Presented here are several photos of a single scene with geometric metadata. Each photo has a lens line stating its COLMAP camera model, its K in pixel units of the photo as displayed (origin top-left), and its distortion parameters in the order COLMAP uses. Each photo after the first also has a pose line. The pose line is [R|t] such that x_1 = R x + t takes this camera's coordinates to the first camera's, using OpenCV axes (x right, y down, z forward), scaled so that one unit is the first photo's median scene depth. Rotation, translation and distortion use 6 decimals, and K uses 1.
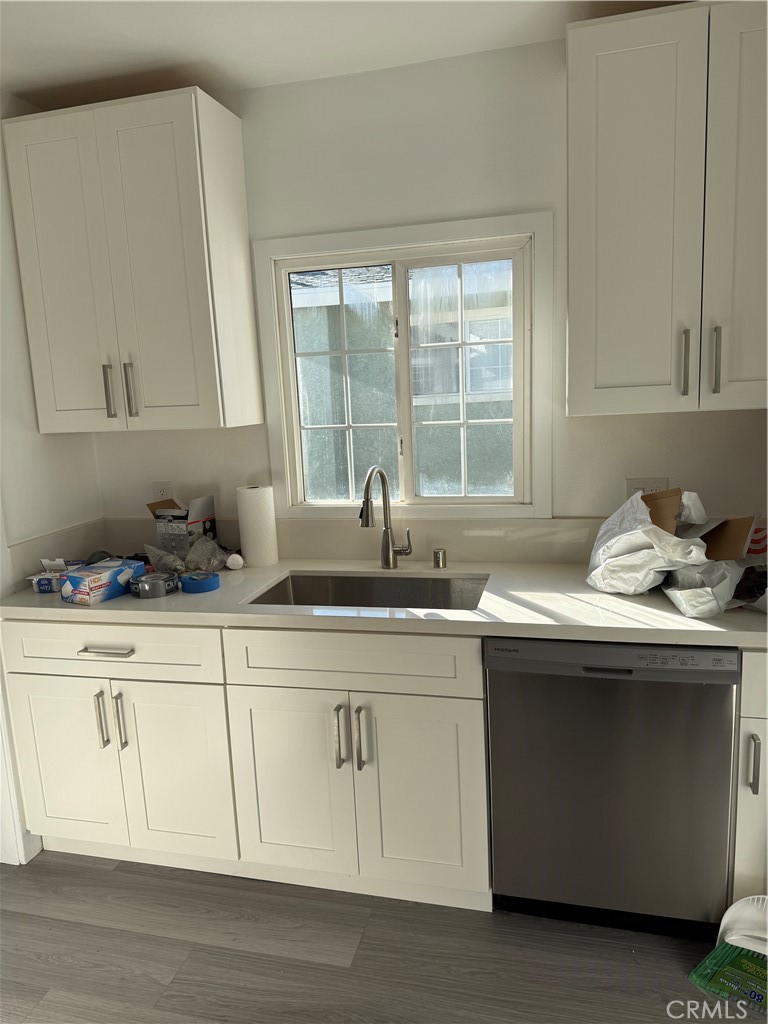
lens RADIAL K [[723.0, 0, 384.0], [0, 723.0, 512.0], [0, 0, 1]] dist [0.038503, -0.044539]
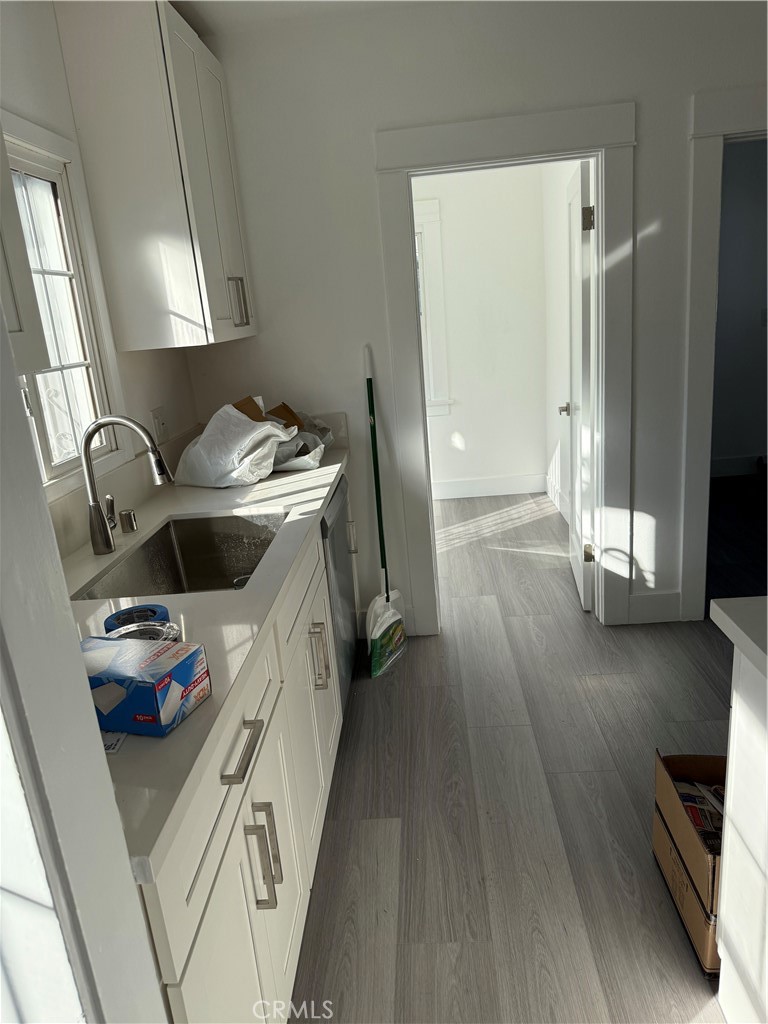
lens RADIAL K [[723.0, 0, 384.0], [0, 723.0, 512.0], [0, 0, 1]] dist [0.038503, -0.044539]
pose [[-0.194142, -0.203349, 0.959666, -1.026199], [0.254131, 0.934456, 0.249418, -0.106929], [-0.947484, 0.292304, -0.129740, 1.031390]]
